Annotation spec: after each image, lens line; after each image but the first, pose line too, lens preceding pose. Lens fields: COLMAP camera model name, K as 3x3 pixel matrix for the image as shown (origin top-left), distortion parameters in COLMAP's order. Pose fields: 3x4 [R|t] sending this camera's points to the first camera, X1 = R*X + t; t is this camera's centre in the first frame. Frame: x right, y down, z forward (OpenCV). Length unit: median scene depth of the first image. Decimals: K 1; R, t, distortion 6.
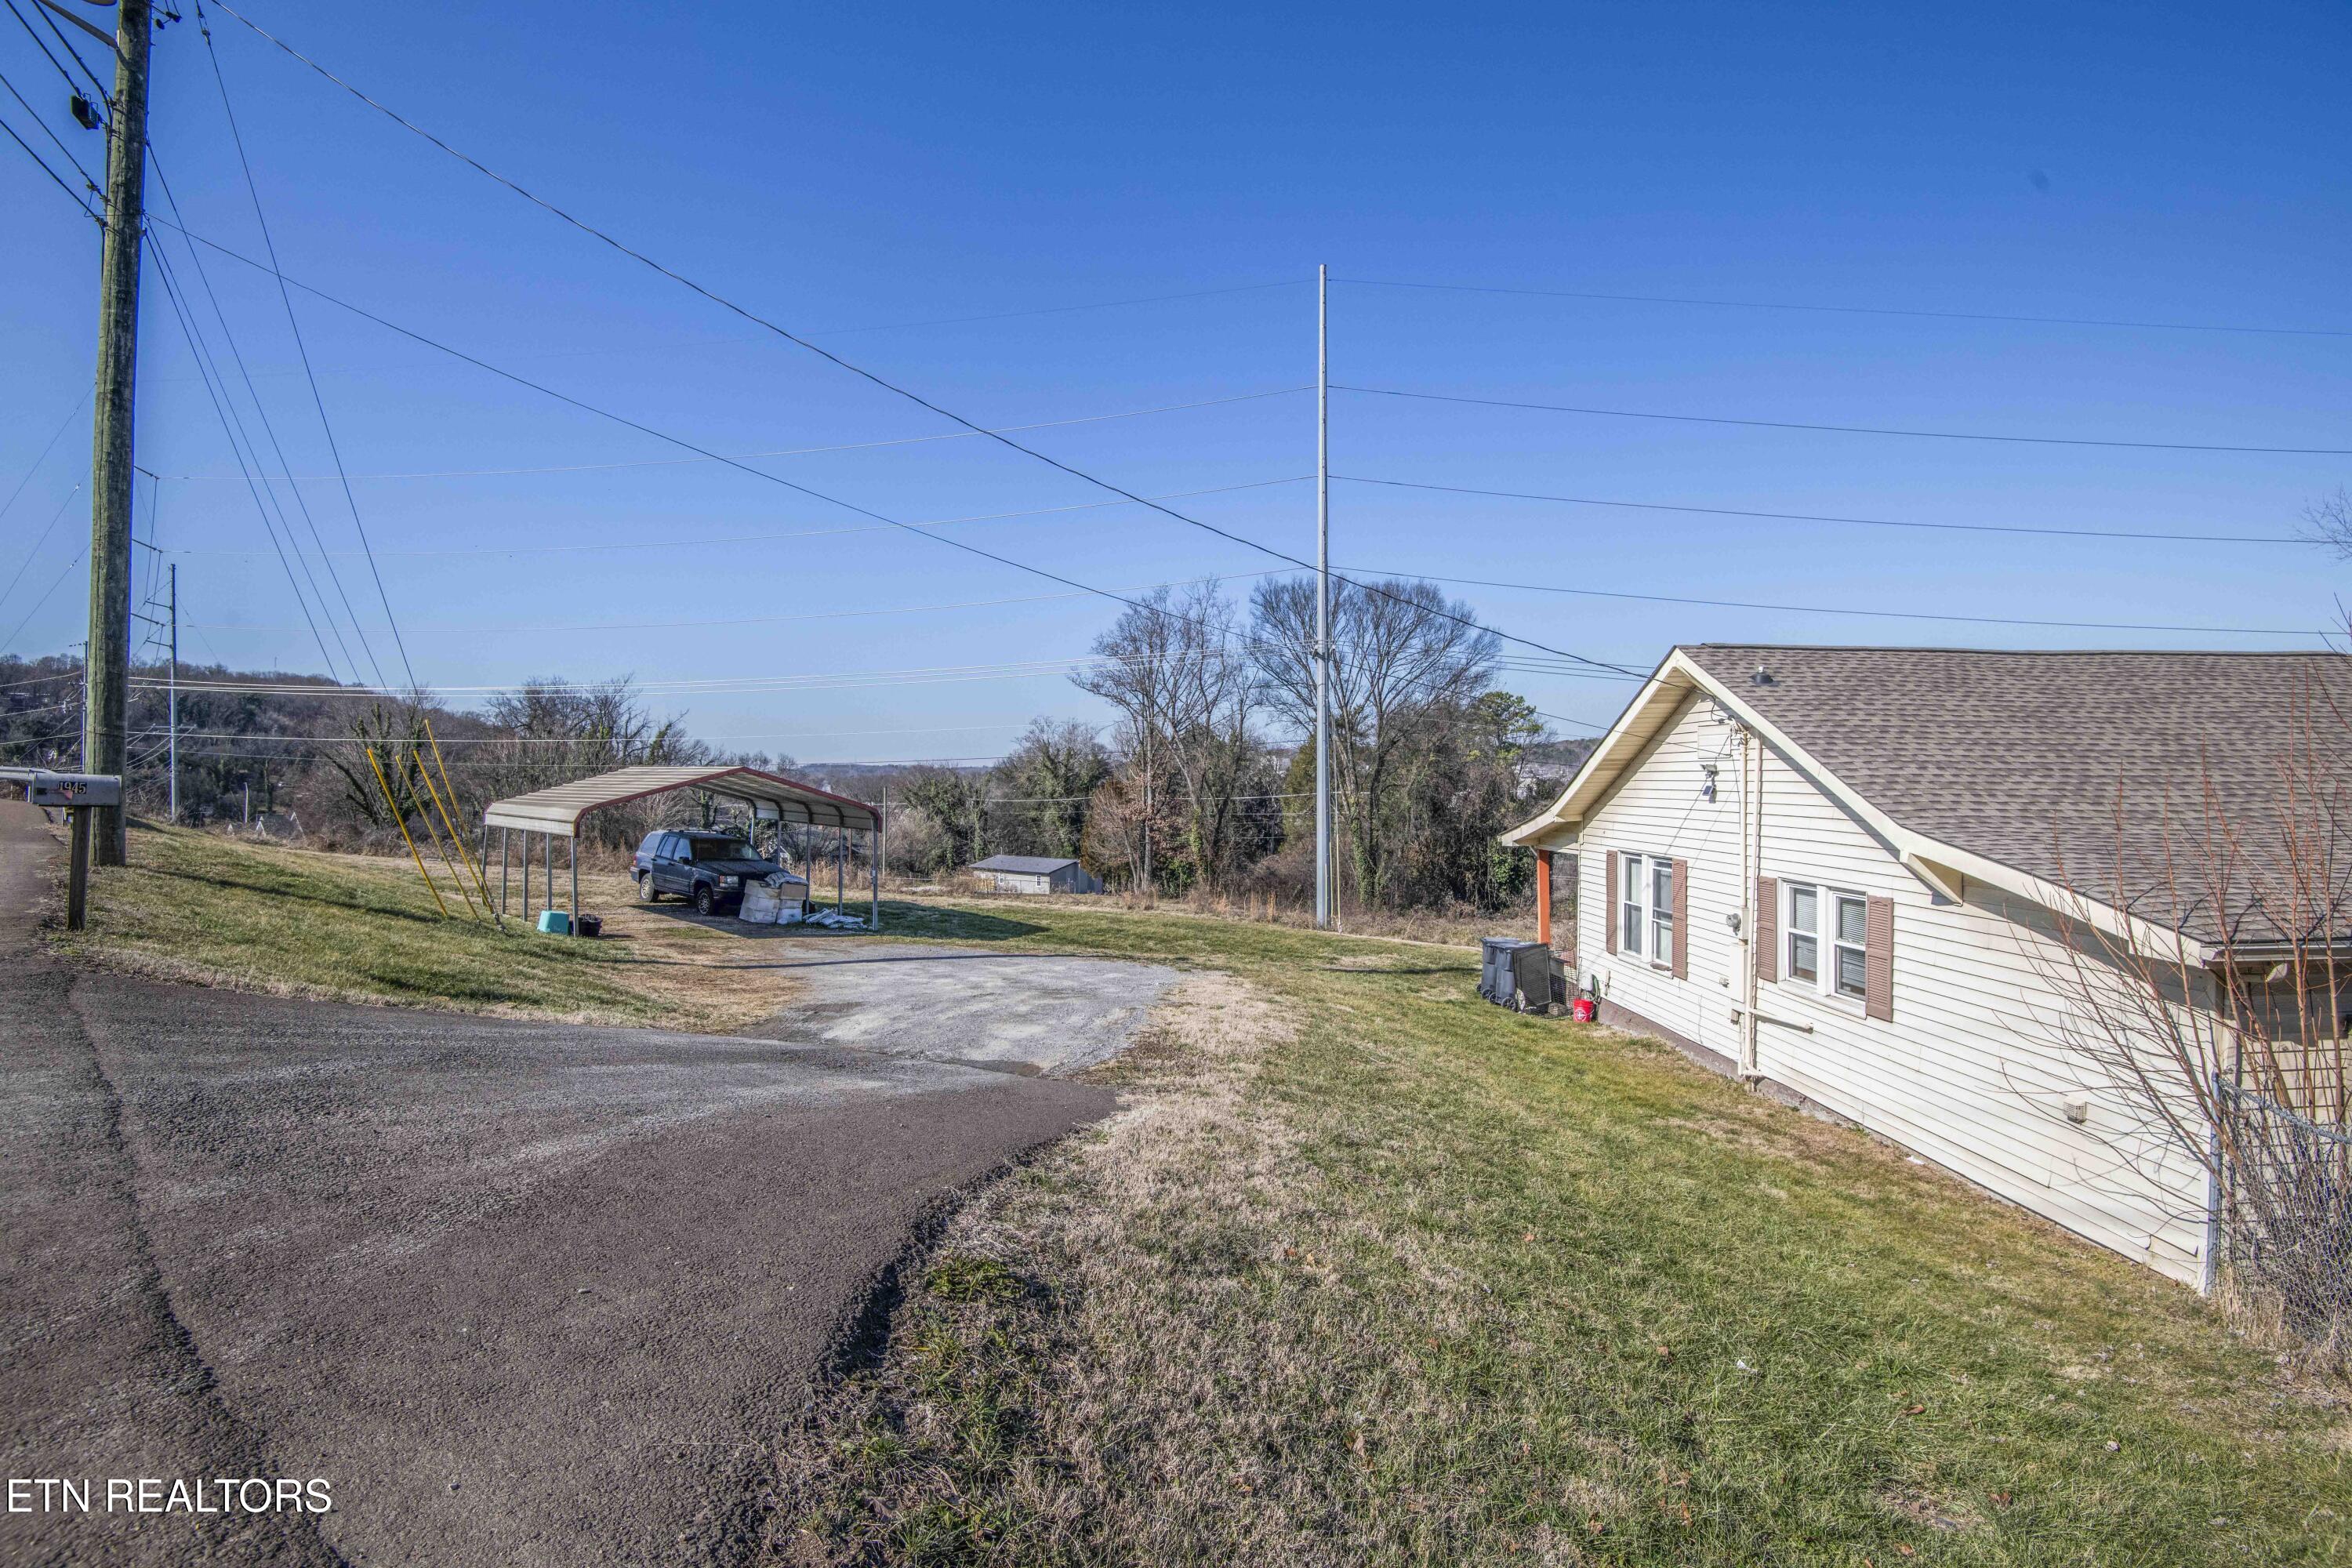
lens RADIAL K [[1084.6, 0, 1182.3], [0, 1084.6, 783.5], [0, 0, 1]] dist [-0.022219, -0.011677]
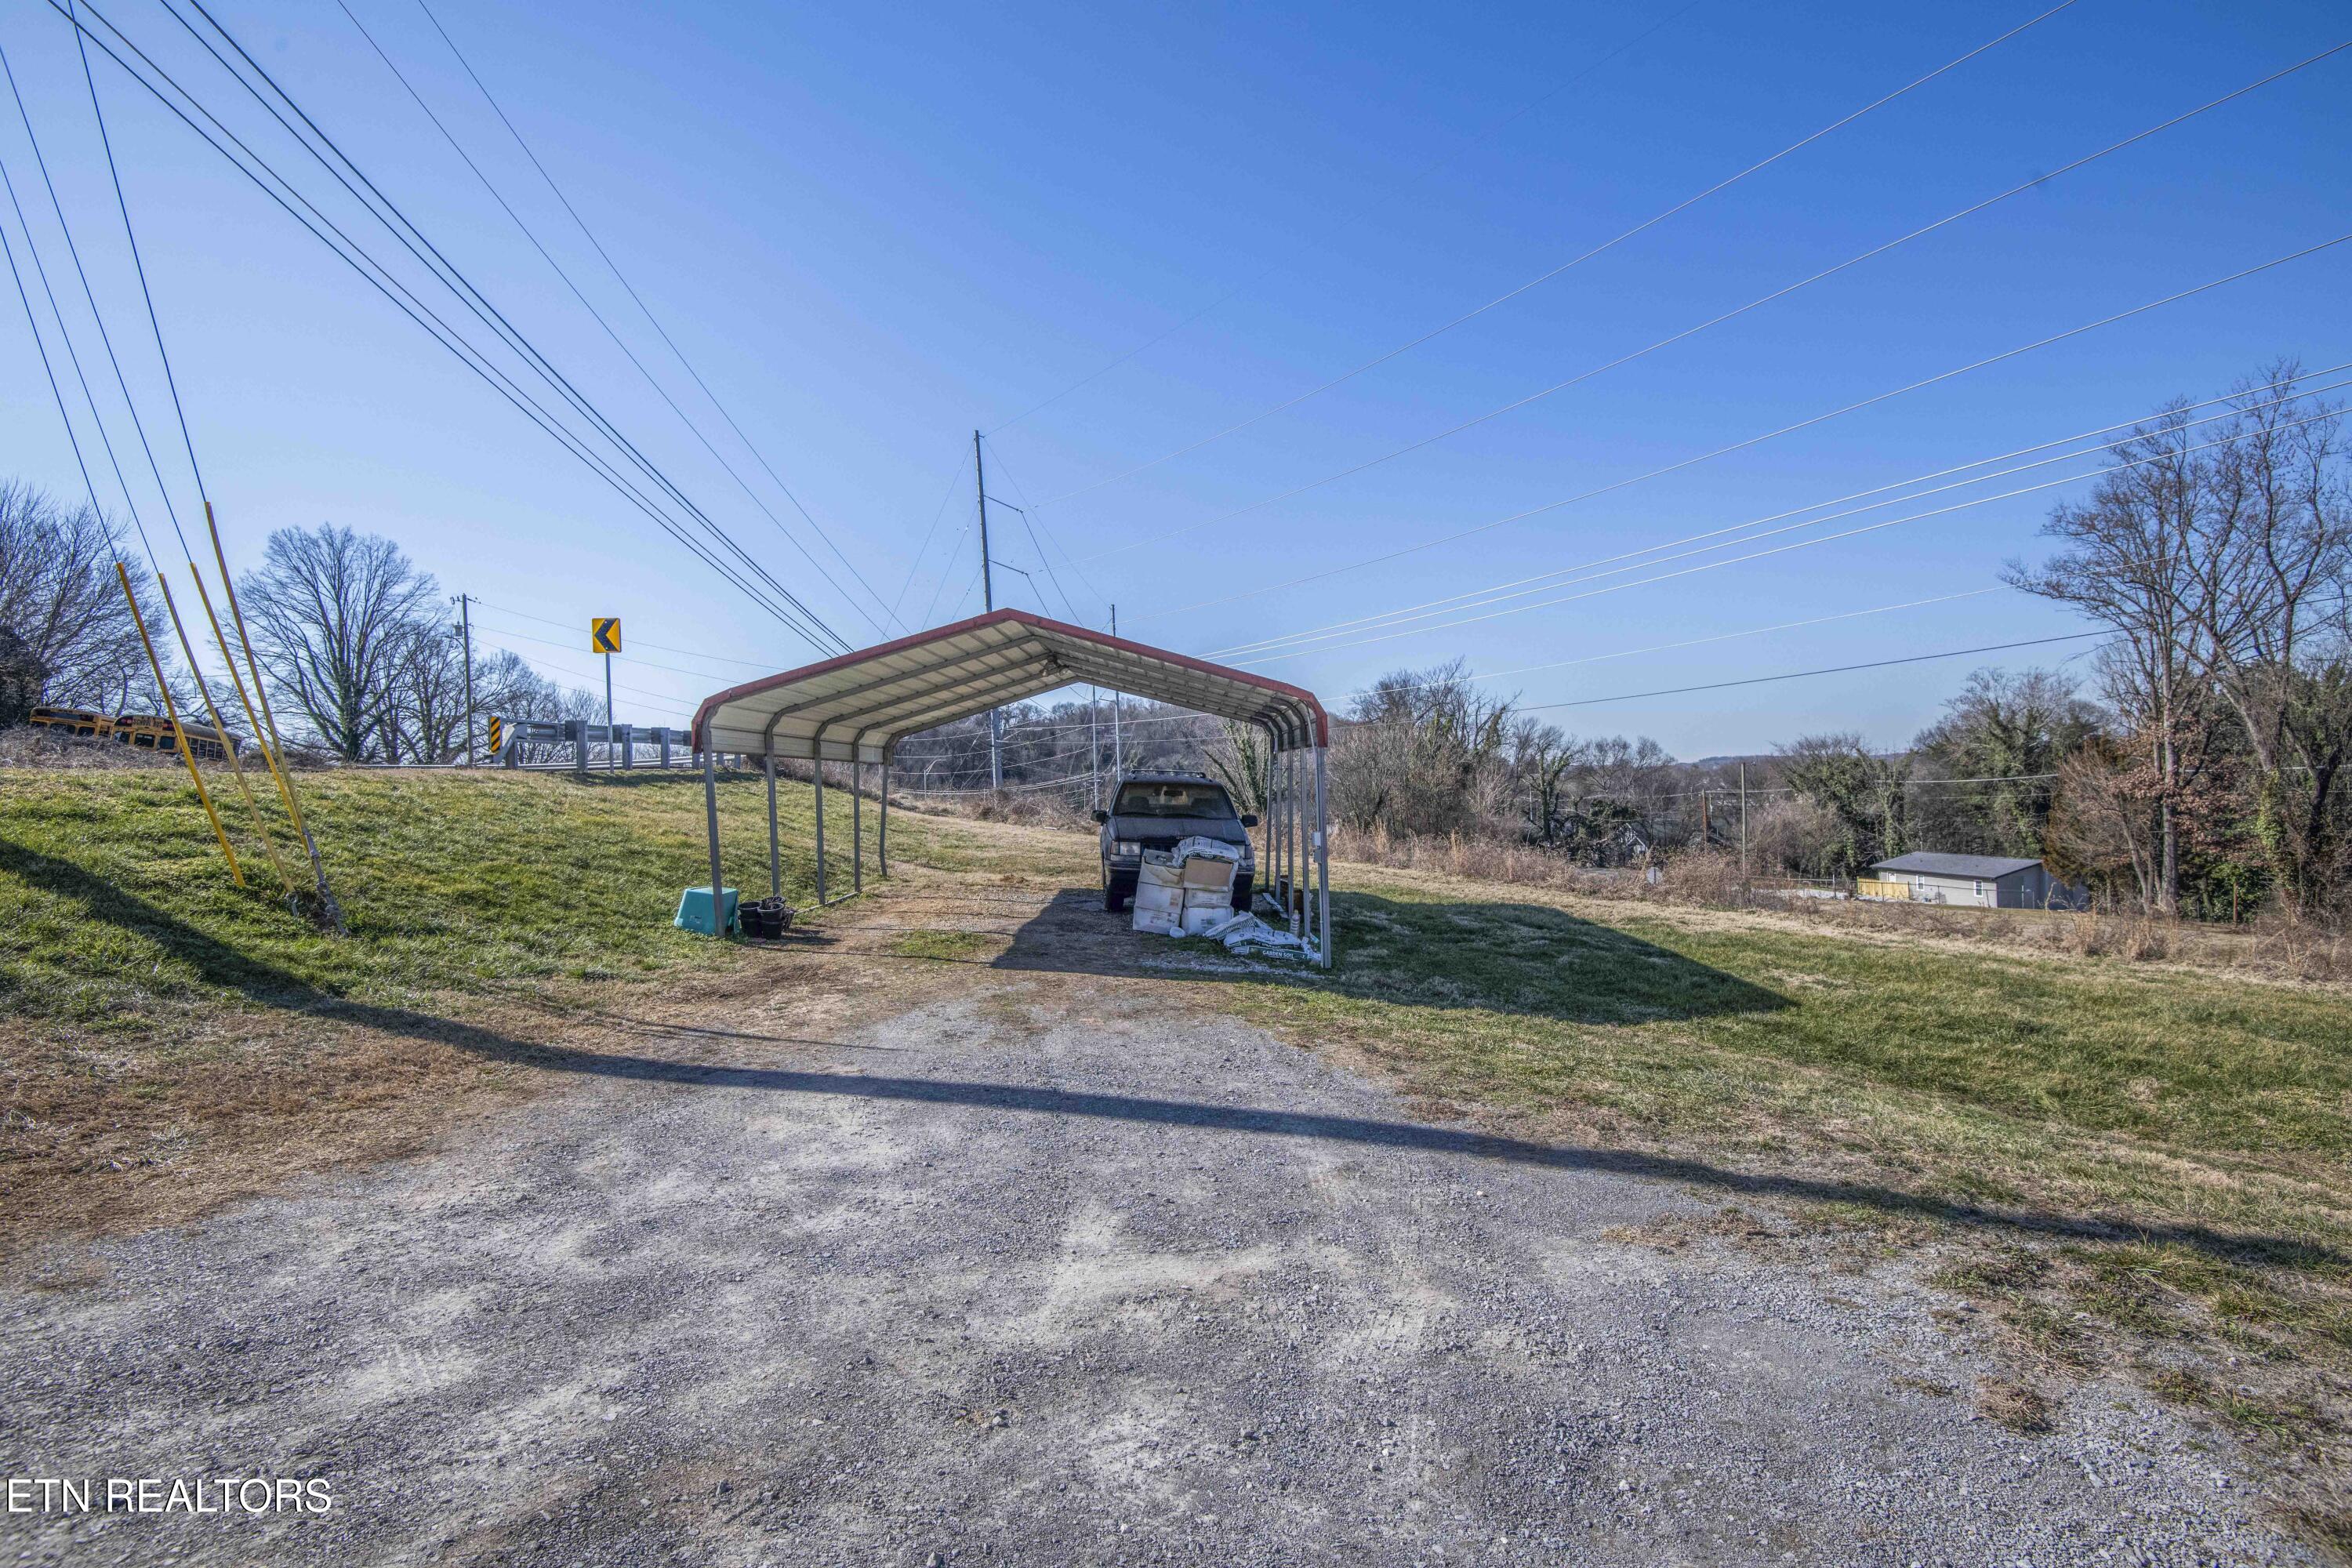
lens RADIAL K [[1084.6, 0, 1177.5], [0, 1084.6, 779.0], [0, 0, 1]] dist [-0.022219, -0.011677]
pose [[0.704118, -0.024826, -0.709649, -0.001920], [0.024882, 0.999637, -0.010283, 0.013671], [0.709647, -0.010418, 0.704480, 0.144824]]
